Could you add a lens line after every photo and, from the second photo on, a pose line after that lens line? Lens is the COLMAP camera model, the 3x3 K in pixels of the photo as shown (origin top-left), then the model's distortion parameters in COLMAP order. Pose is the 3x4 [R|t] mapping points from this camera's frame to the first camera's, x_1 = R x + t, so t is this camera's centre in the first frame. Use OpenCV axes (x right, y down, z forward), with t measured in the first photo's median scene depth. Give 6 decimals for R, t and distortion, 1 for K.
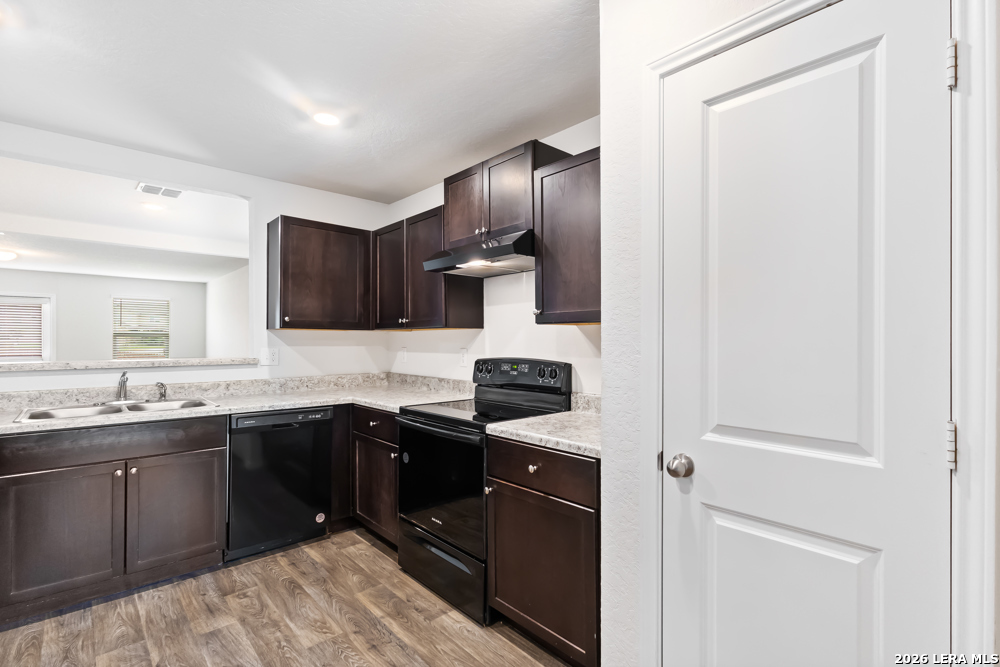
lens RADIAL K [[458.6, 0, 479.0], [0, 458.6, 335.4], [0, 0, 1]] dist [-0.001091, -0.000326]
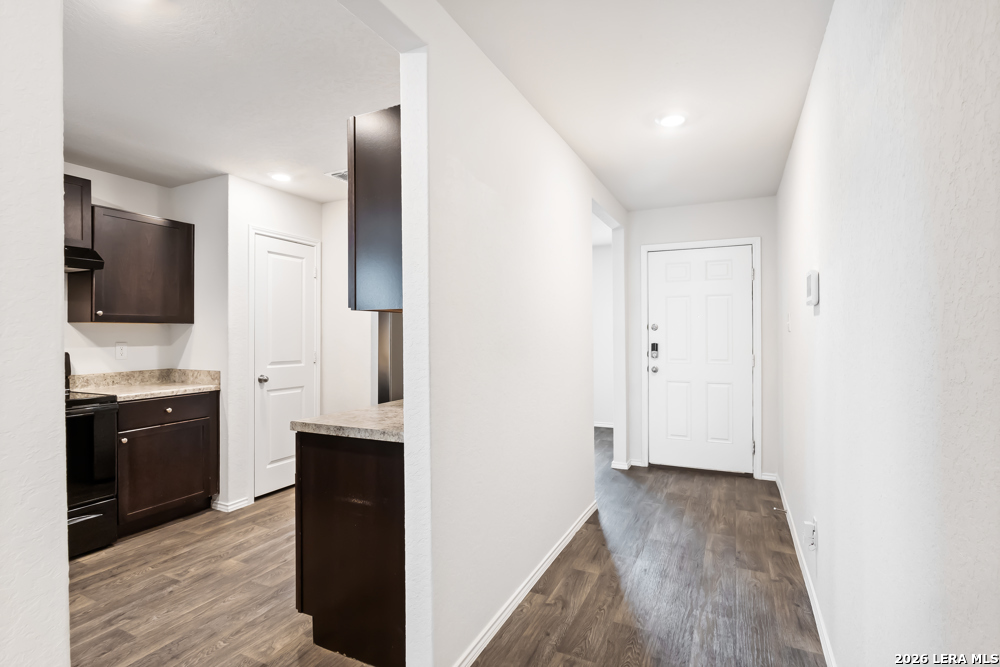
lens RADIAL K [[514.8, 0, 501.0], [0, 514.8, 334.1], [0, 0, 1]] dist [0.003710, 0.000117]
pose [[-0.383515, 0.008510, 0.923495, -1.343479], [-0.001836, 0.999949, -0.009977, 0.019017], [-0.923533, -0.005522, -0.383480, 0.388104]]
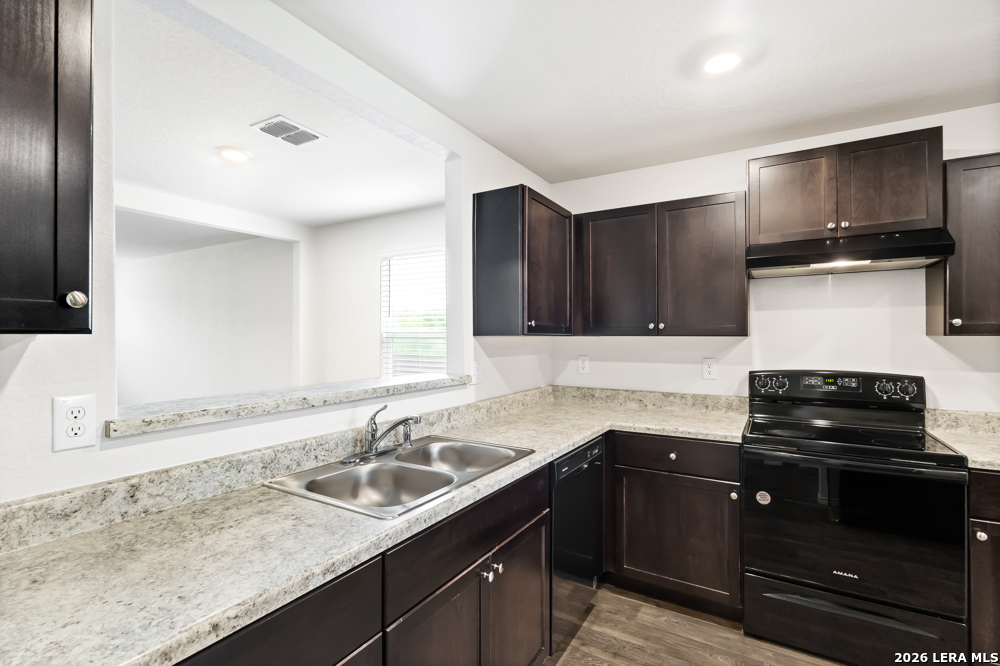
lens RADIAL K [[458.6, 0, 495.3], [0, 458.6, 333.0], [0, 0, 1]] dist [-0.001091, -0.000326]
pose [[0.957073, 0.002184, 0.289837, -0.761011], [-0.002692, 0.999995, 0.001354, -0.022198], [-0.289833, -0.002076, 0.957075, 0.325570]]
